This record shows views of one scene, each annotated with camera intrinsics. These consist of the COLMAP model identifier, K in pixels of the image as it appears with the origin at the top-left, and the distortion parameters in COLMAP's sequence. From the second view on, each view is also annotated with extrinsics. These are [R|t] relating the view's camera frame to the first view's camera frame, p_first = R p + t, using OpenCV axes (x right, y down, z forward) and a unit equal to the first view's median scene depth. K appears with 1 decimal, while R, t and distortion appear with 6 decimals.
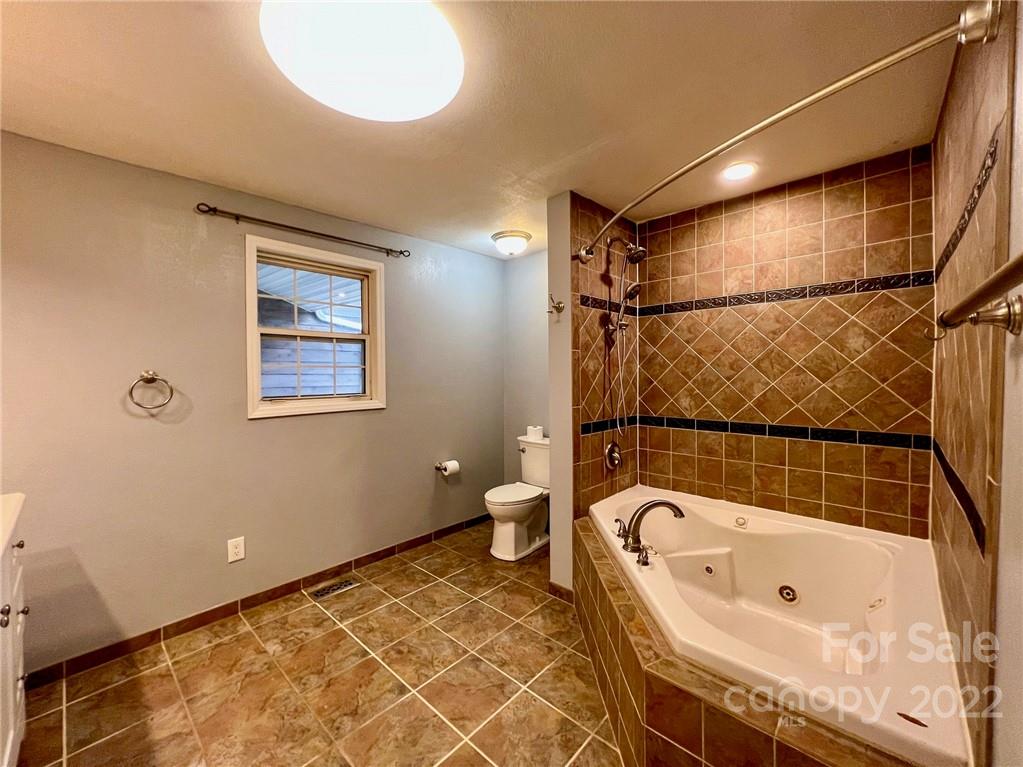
lens RADIAL K [[409.7, 0, 508.7], [0, 409.7, 379.6], [0, 0, 1]] dist [0.000341, -0.000144]
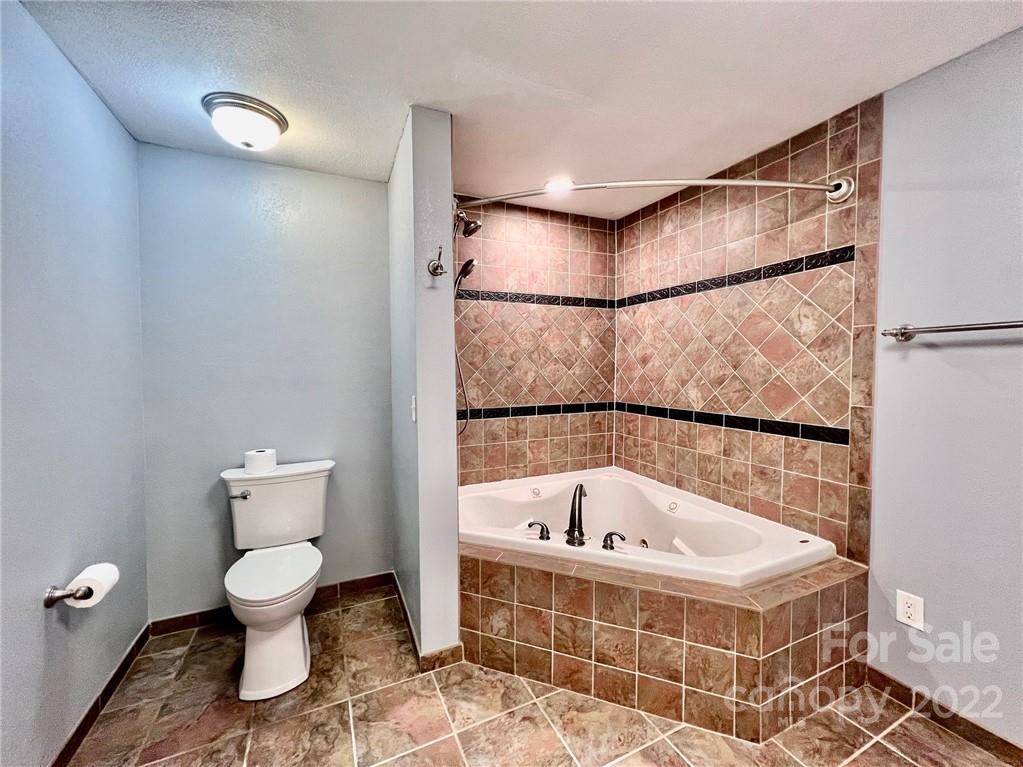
lens RADIAL K [[409.7, 0, 508.7], [0, 409.7, 379.6], [0, 0, 1]] dist [0.000341, -0.000144]
pose [[0.377532, -0.024887, 0.925662, -0.514702], [0.019568, 0.999630, 0.018895, 0.008231], [-0.925790, 0.010980, 0.377880, 0.628877]]
